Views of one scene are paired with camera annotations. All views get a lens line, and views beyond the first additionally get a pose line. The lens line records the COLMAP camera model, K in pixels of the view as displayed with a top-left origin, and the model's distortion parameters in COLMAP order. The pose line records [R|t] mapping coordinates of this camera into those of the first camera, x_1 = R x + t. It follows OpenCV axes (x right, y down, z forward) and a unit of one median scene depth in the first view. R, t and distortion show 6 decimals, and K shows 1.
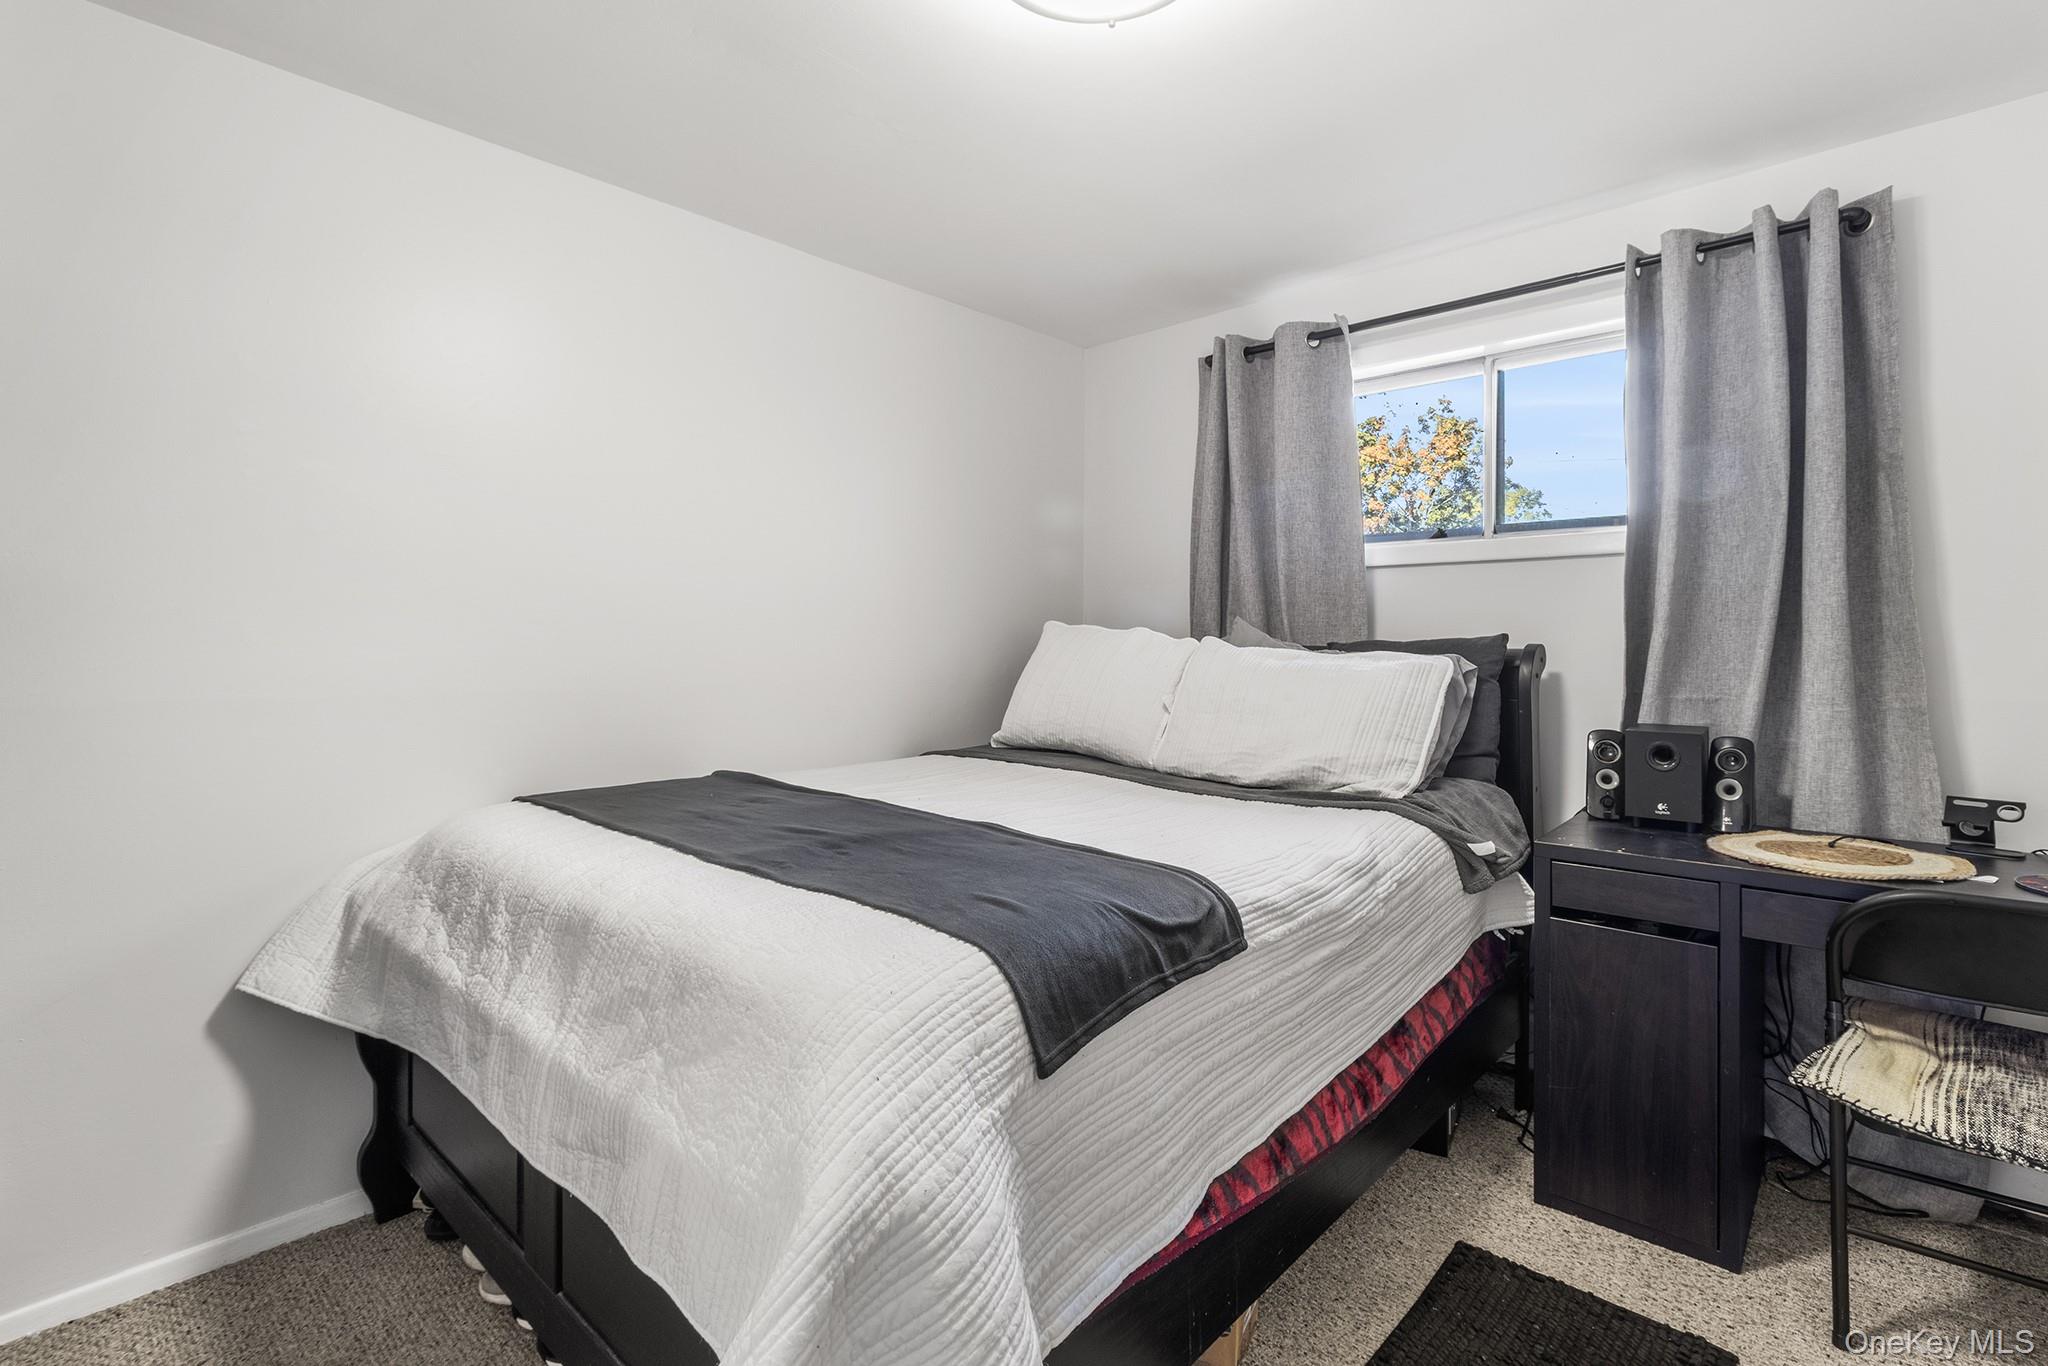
lens RADIAL K [[959.1, 0, 1046.2], [0, 959.1, 664.5], [0, 0, 1]] dist [0.002606, -0.000298]
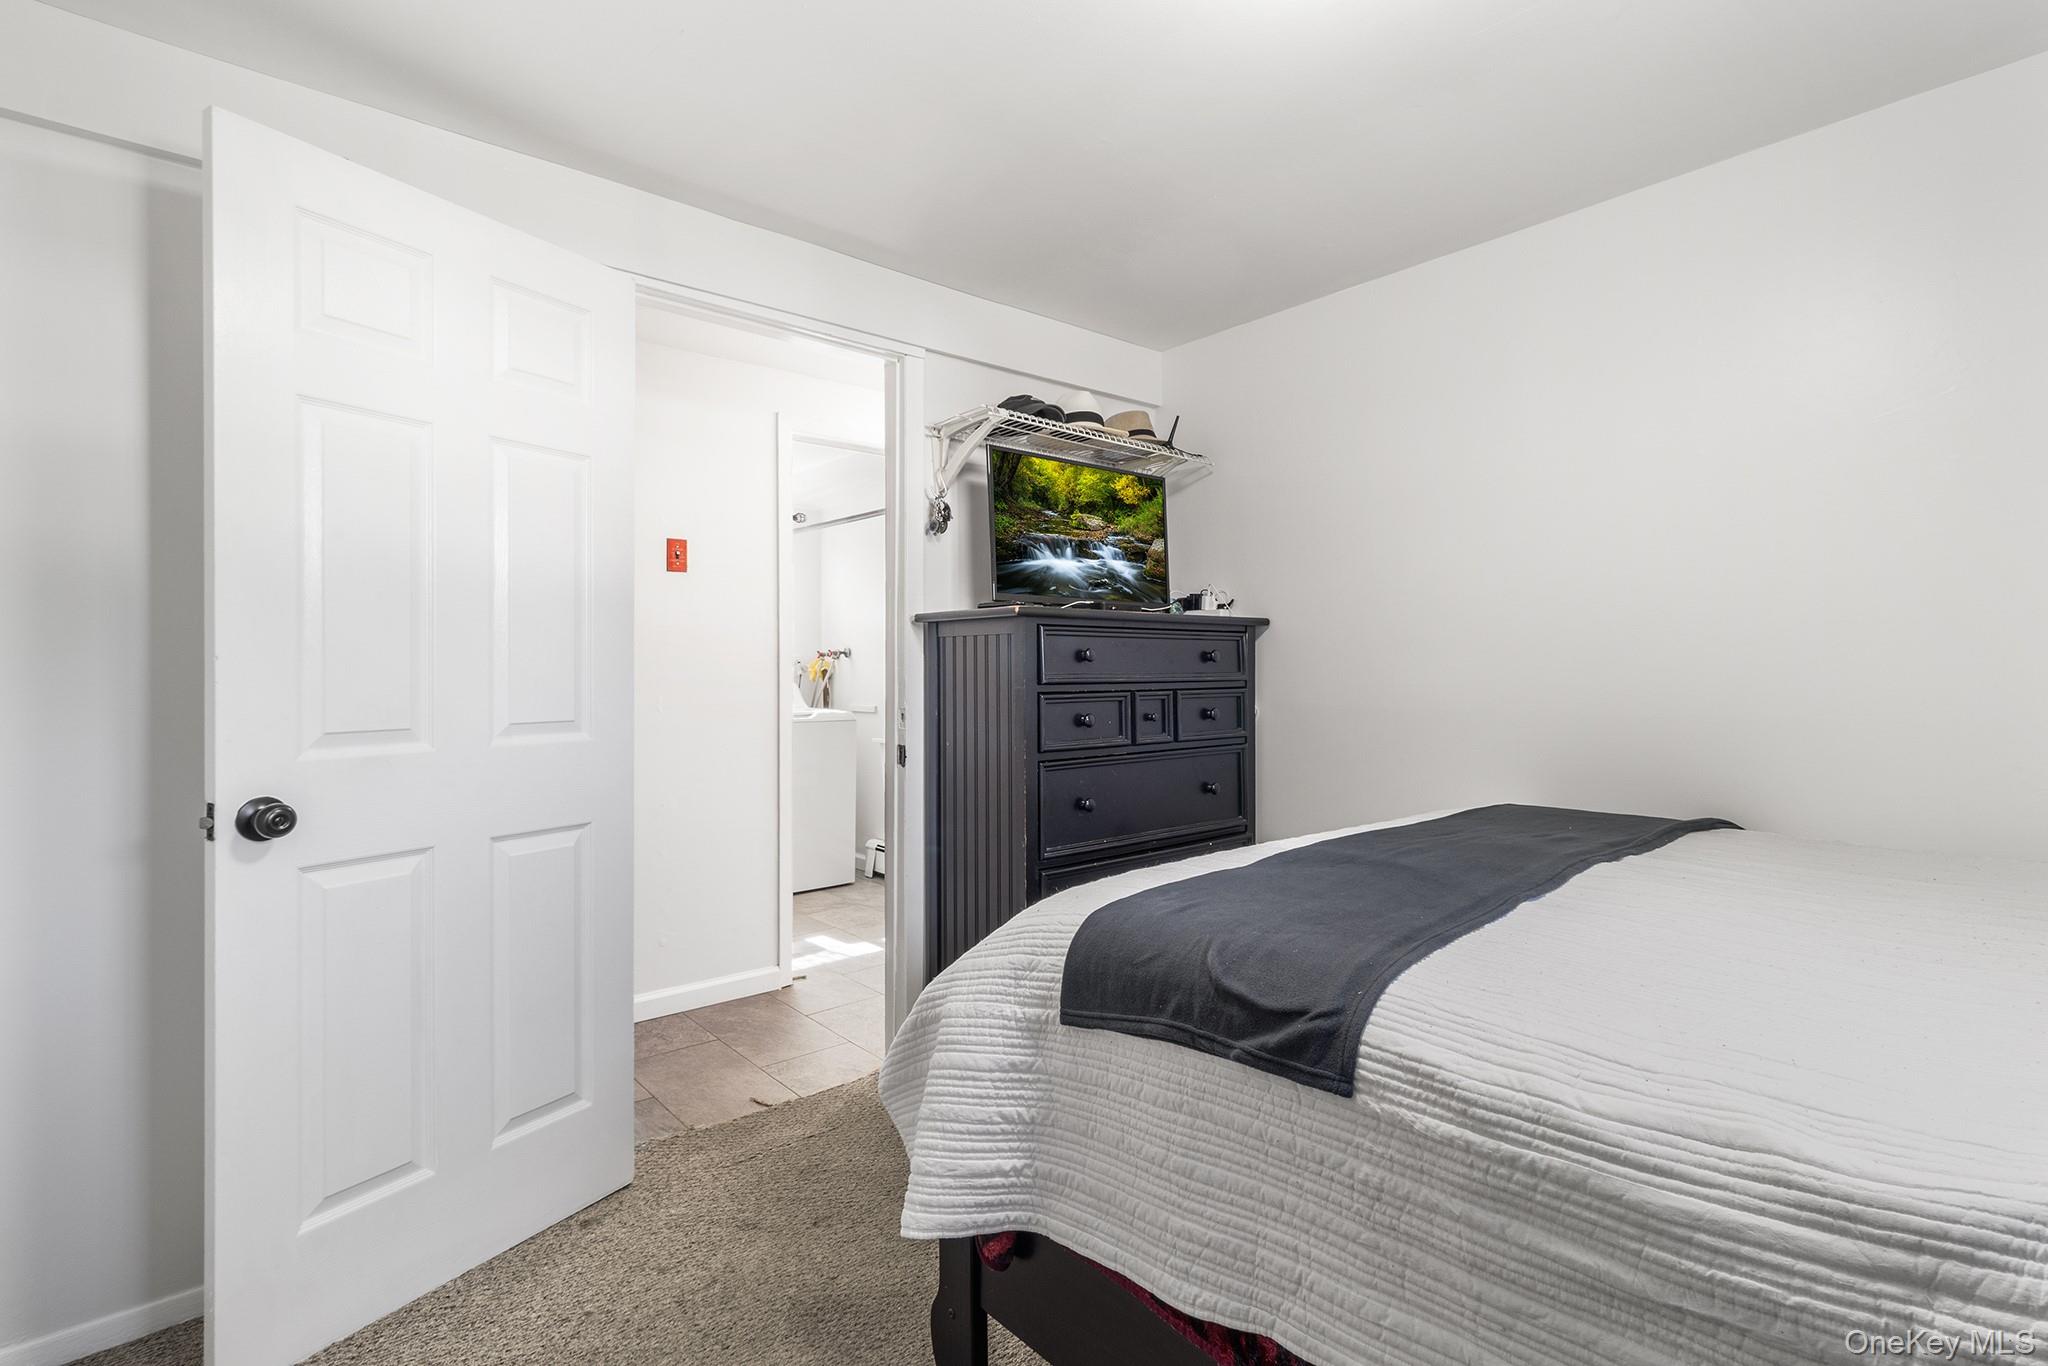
lens RADIAL K [[959.1, 0, 1046.2], [0, 959.1, 664.5], [0, 0, 1]] dist [0.002606, -0.000298]
pose [[-0.097631, 0.000930, -0.995222, 0.909848], [-0.013921, 0.999900, 0.002300, -0.025322], [0.995125, 0.014079, -0.097609, 0.810230]]
